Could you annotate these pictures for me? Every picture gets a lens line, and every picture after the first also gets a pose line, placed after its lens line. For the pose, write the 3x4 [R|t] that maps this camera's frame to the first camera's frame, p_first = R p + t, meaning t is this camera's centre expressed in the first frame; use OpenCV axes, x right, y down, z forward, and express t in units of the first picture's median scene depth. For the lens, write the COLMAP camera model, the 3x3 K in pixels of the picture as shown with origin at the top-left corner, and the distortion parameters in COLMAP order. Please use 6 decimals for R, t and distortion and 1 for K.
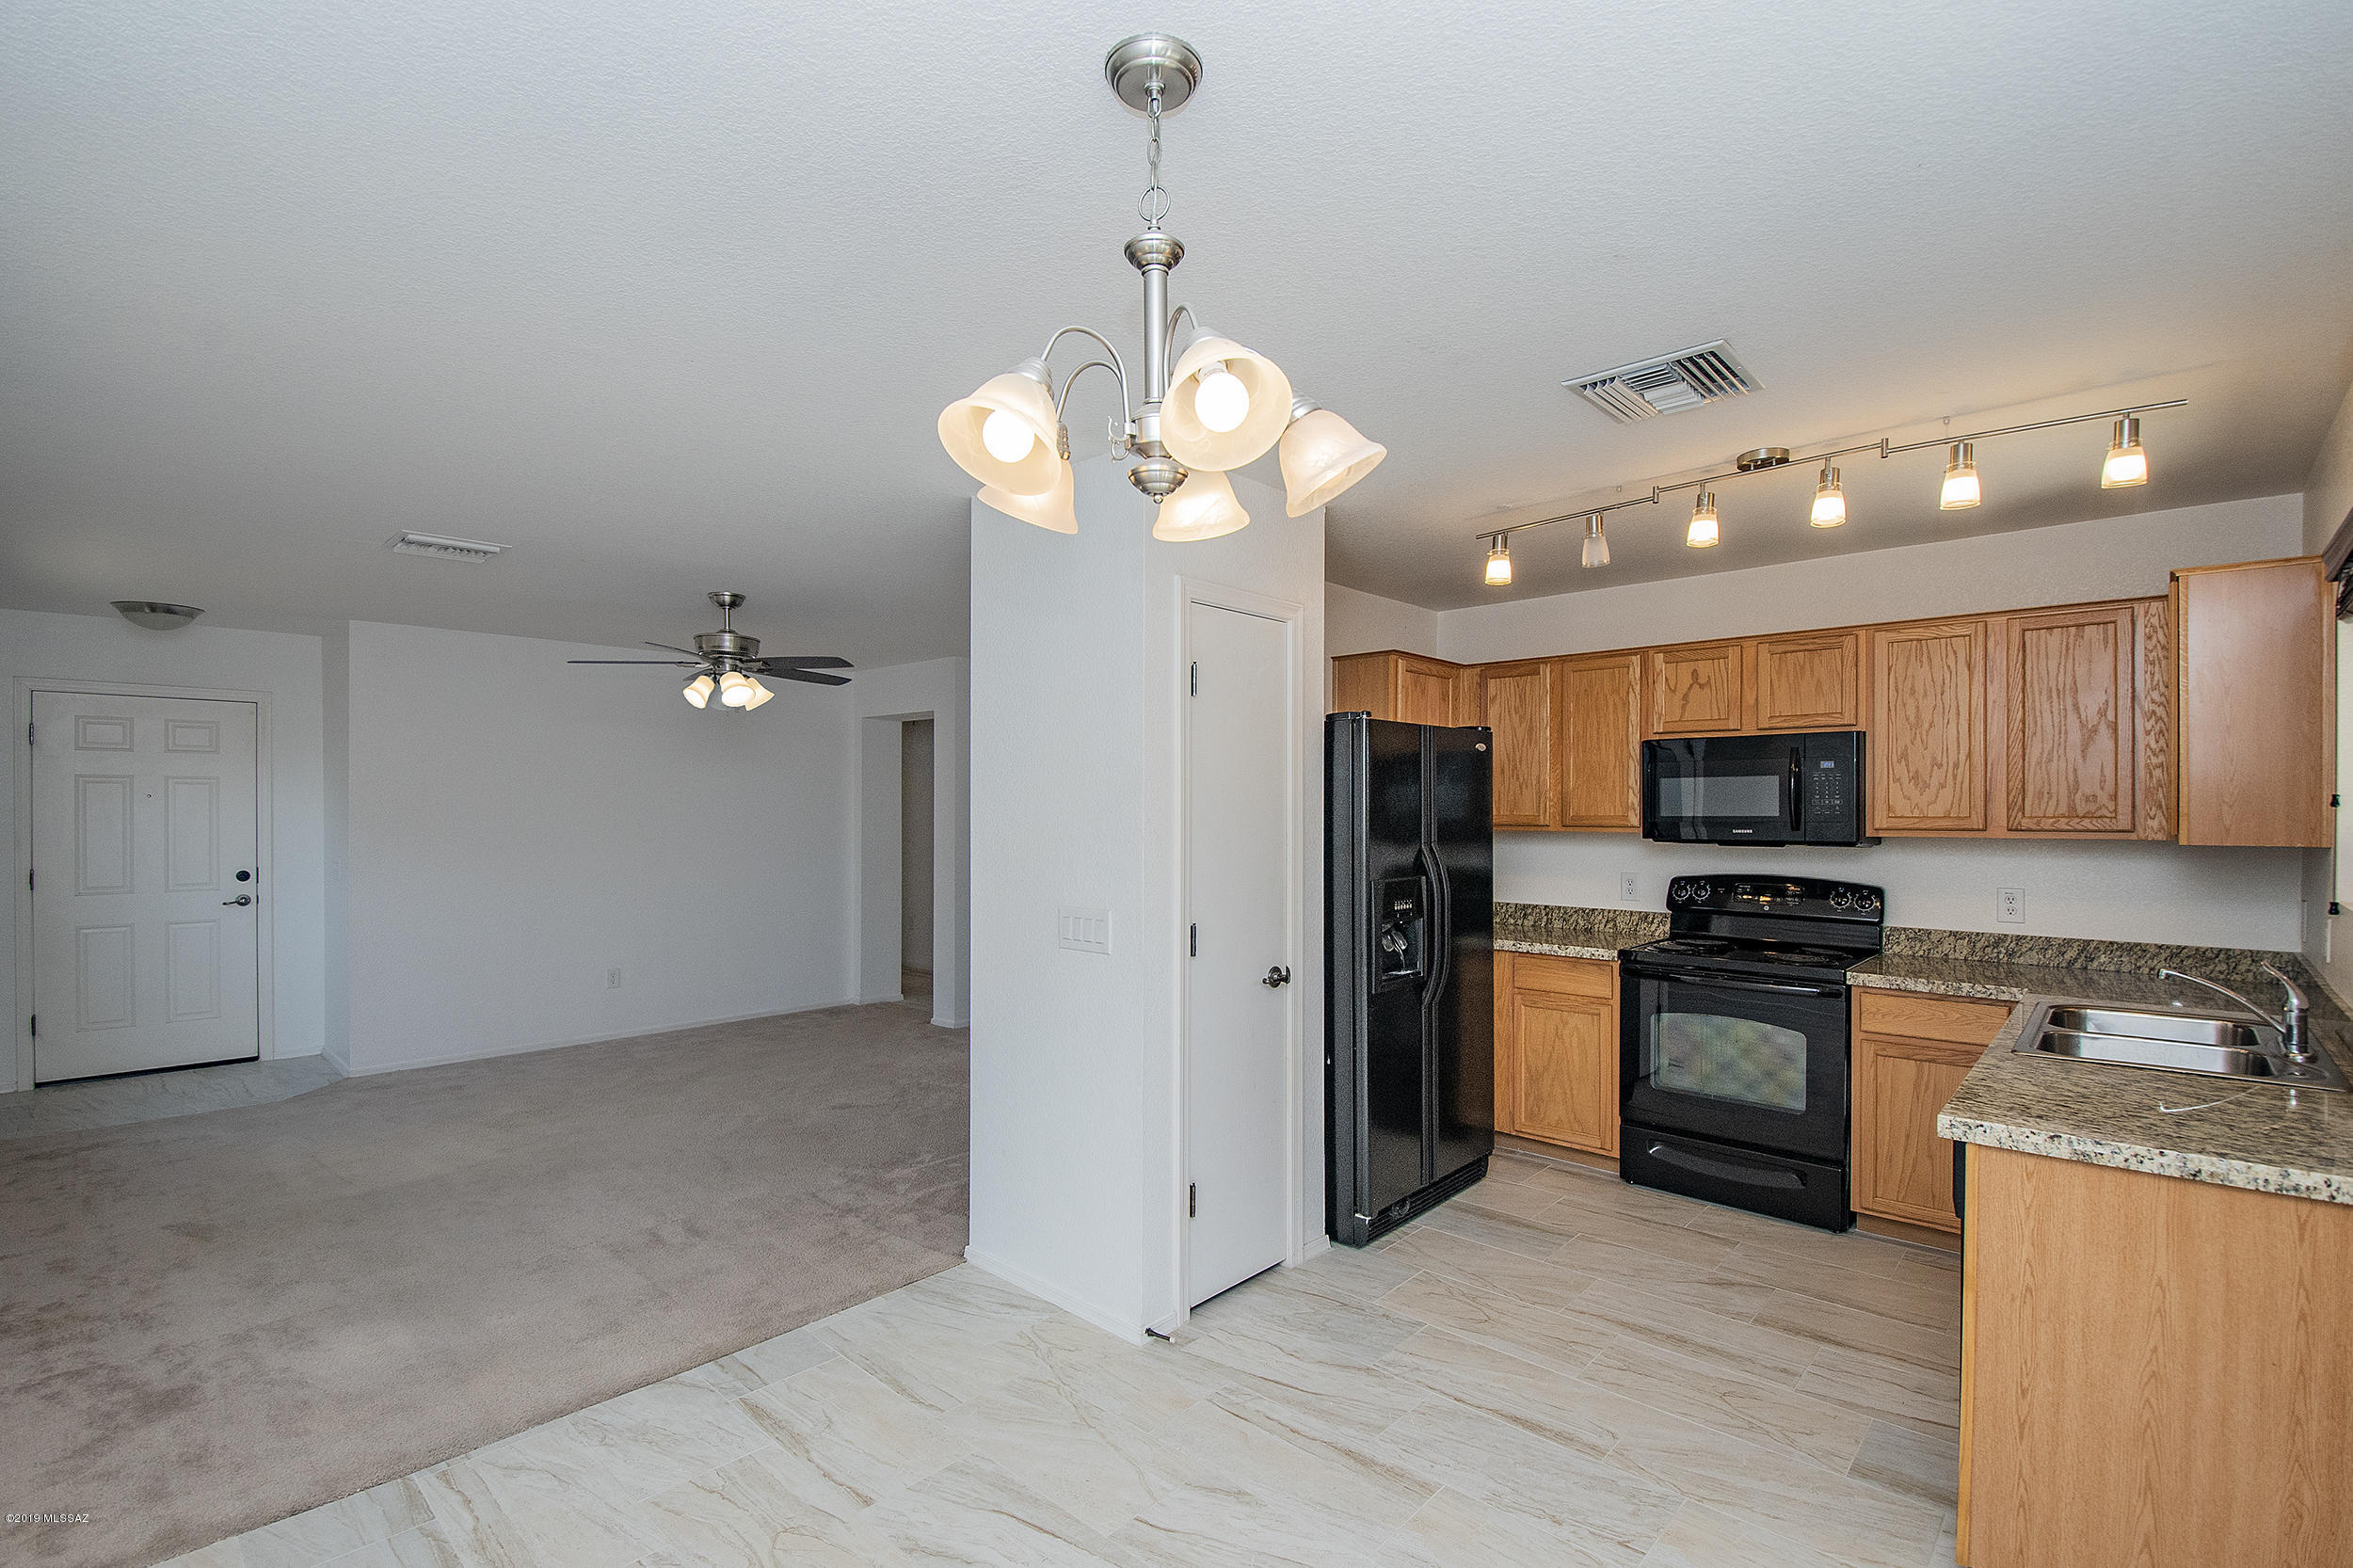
lens RADIAL K [[1055.5, 0, 1177.9], [0, 1055.5, 814.1], [0, 0, 1]] dist [0.011764, -0.021844]
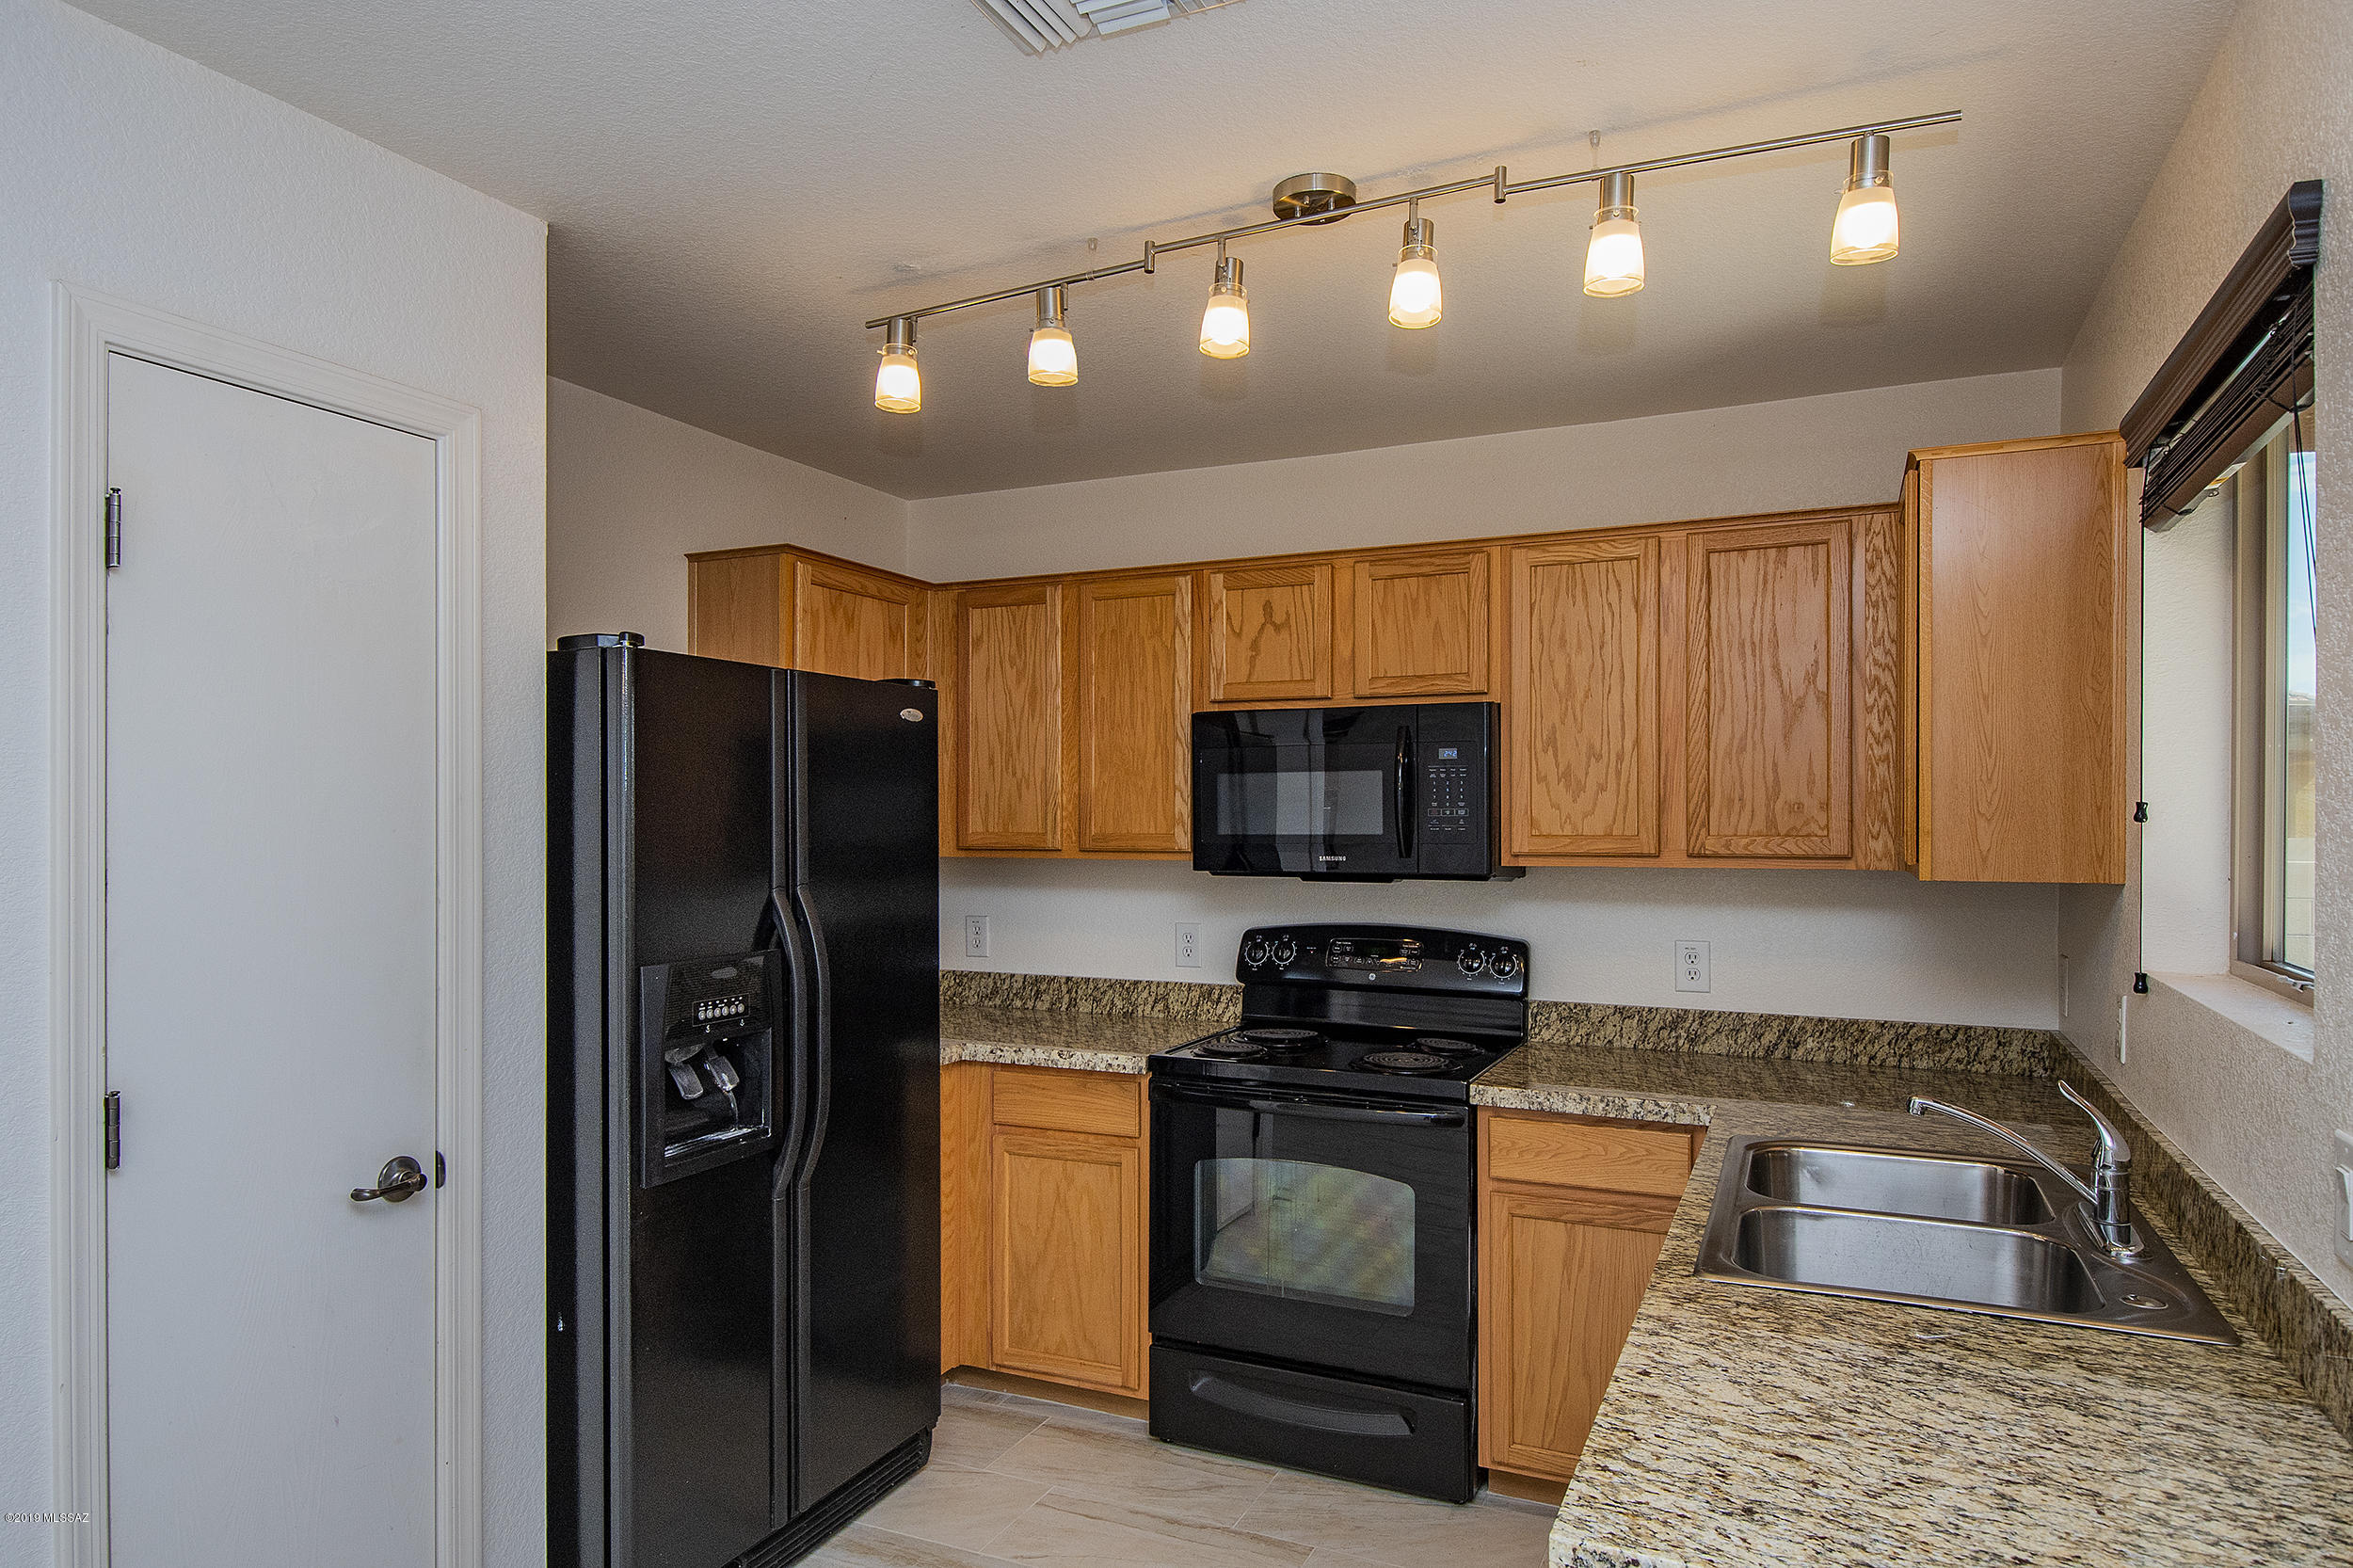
lens RADIAL K [[1402.0, 0, 1184.6], [0, 1402.0, 821.1], [0, 0, 1]] dist [0.021131, -0.001227]
pose [[0.949443, -0.000957, 0.313937, 0.206147], [0.001824, 0.999995, -0.002467, -0.004528], [-0.313933, 0.002915, 0.949441, 0.256276]]
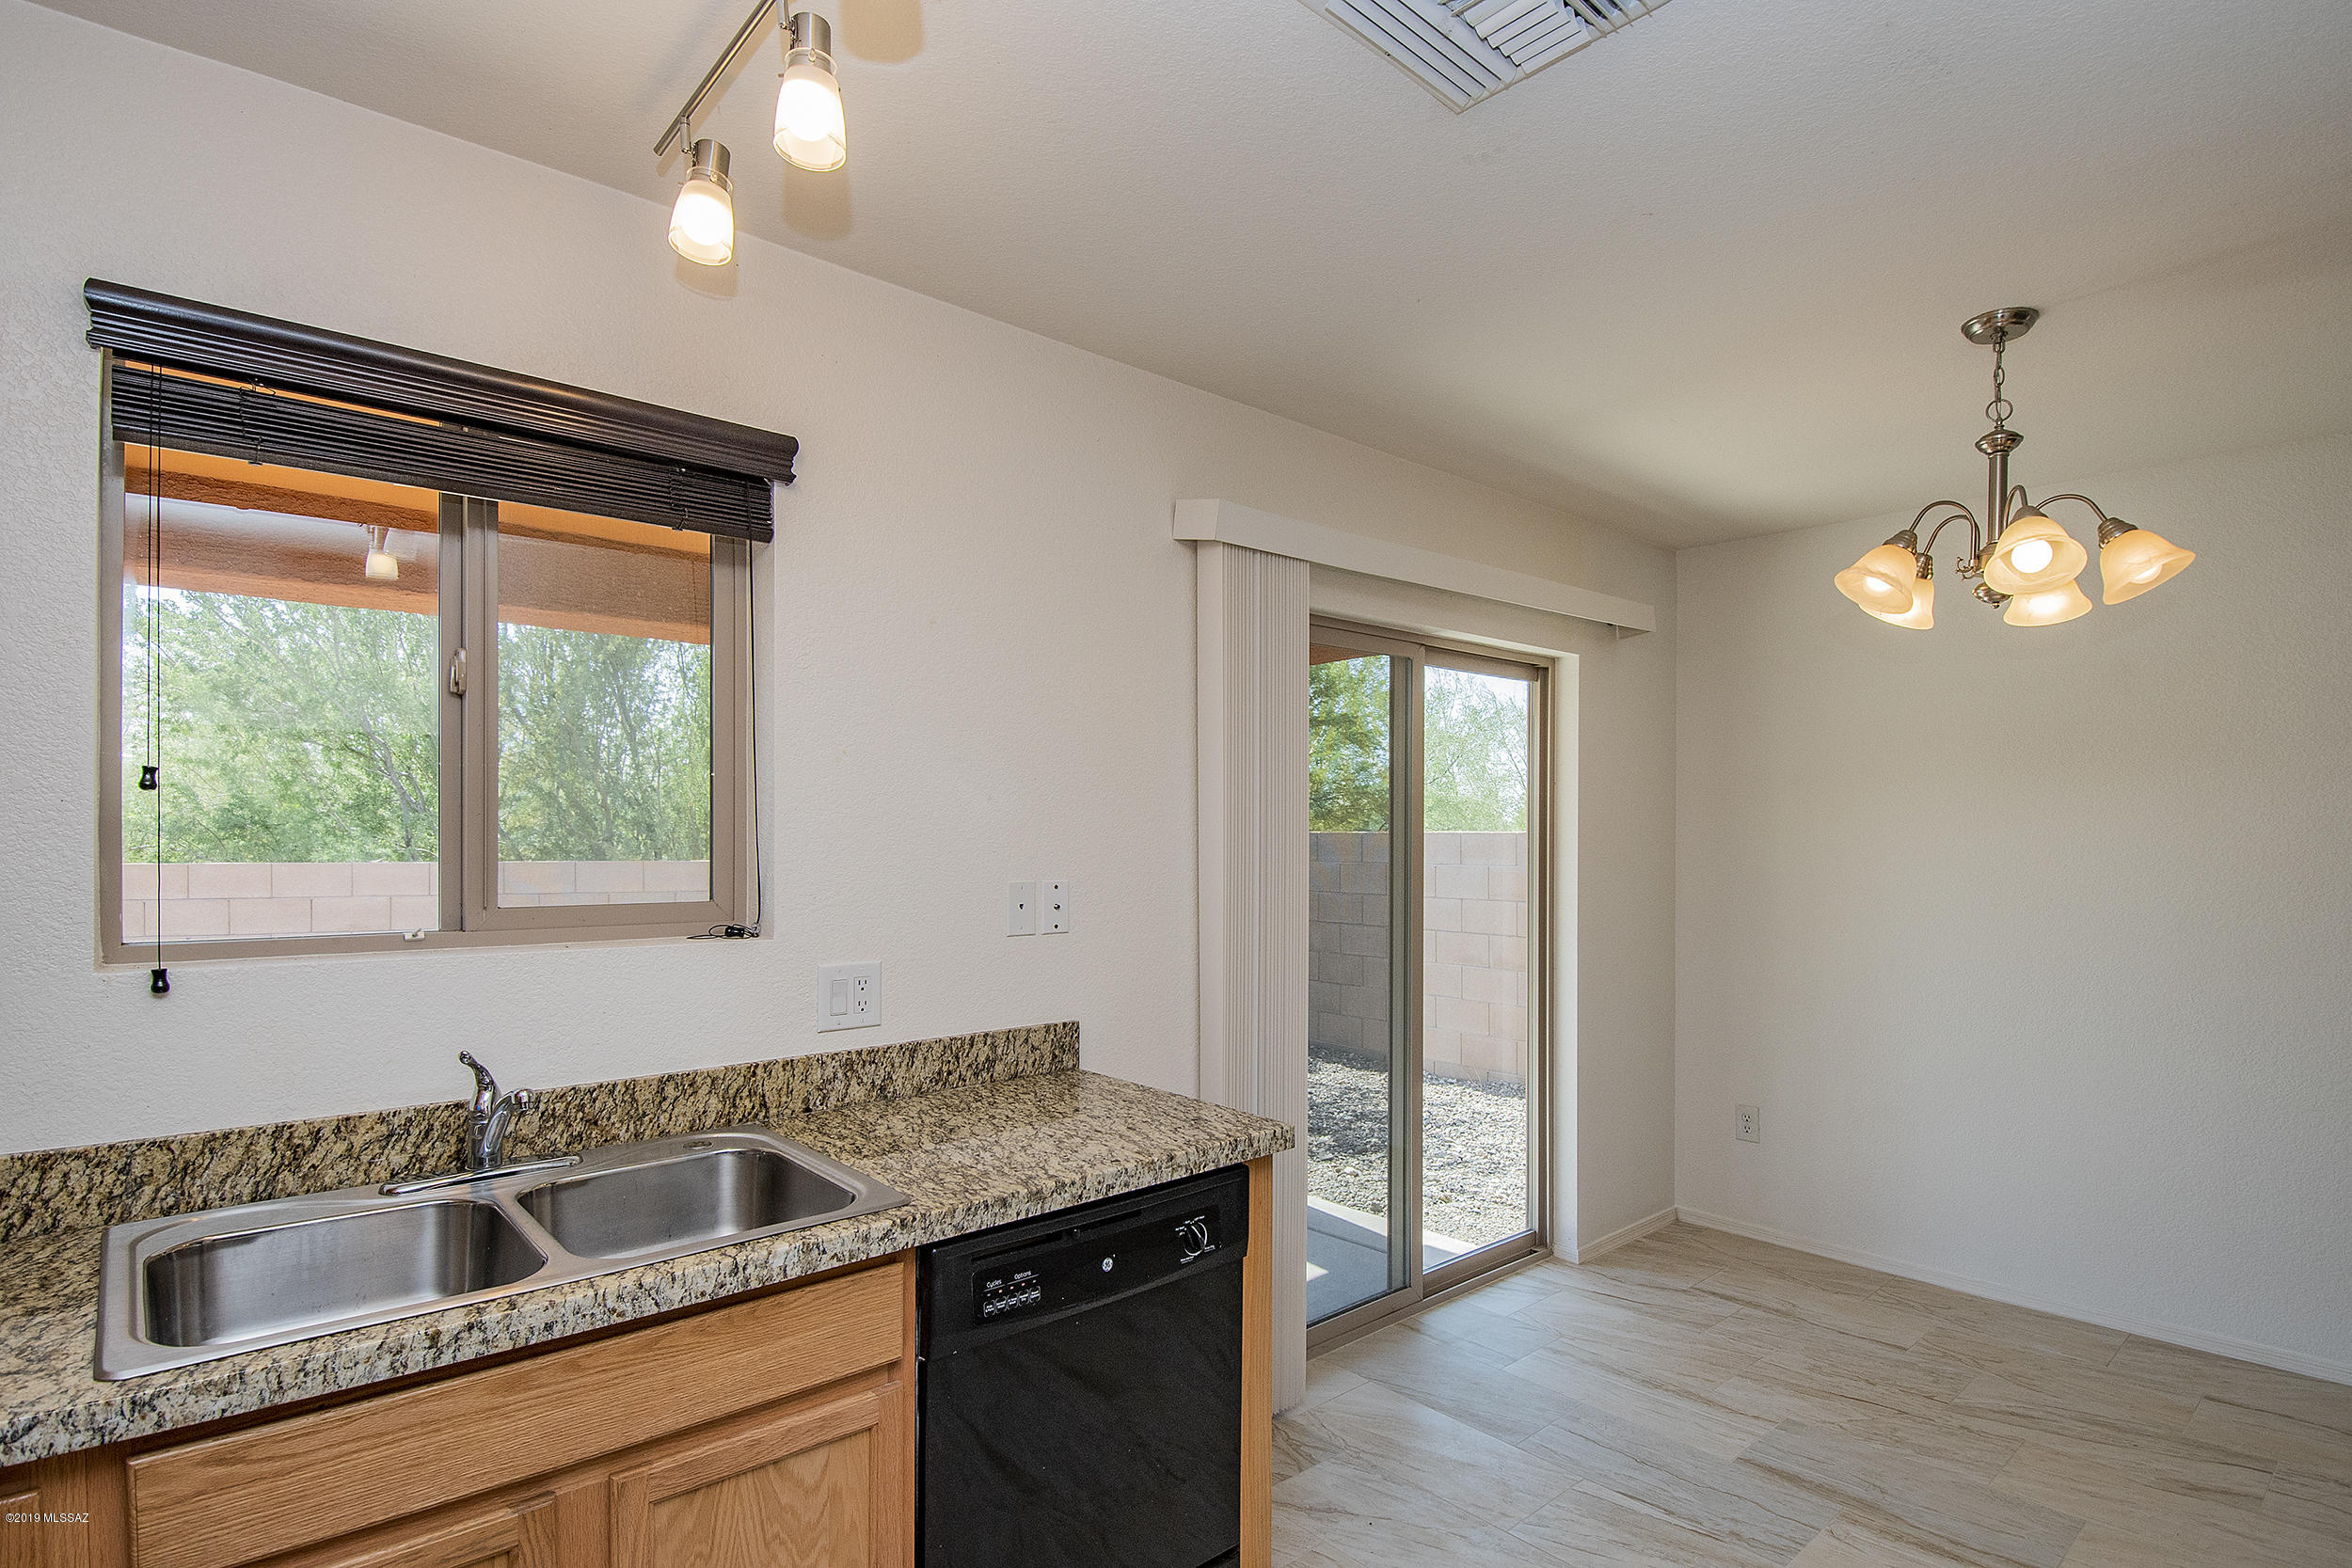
lens RADIAL K [[1157.8, 0, 1185.2], [0, 1157.8, 838.4], [0, 0, 1]] dist [-0.000606, -0.000173]
pose [[-0.995545, 0.000513, 0.094281, 0.376690], [0.001199, 0.999973, 0.007224, 0.009945], [-0.094275, 0.007305, -0.995519, 1.070494]]
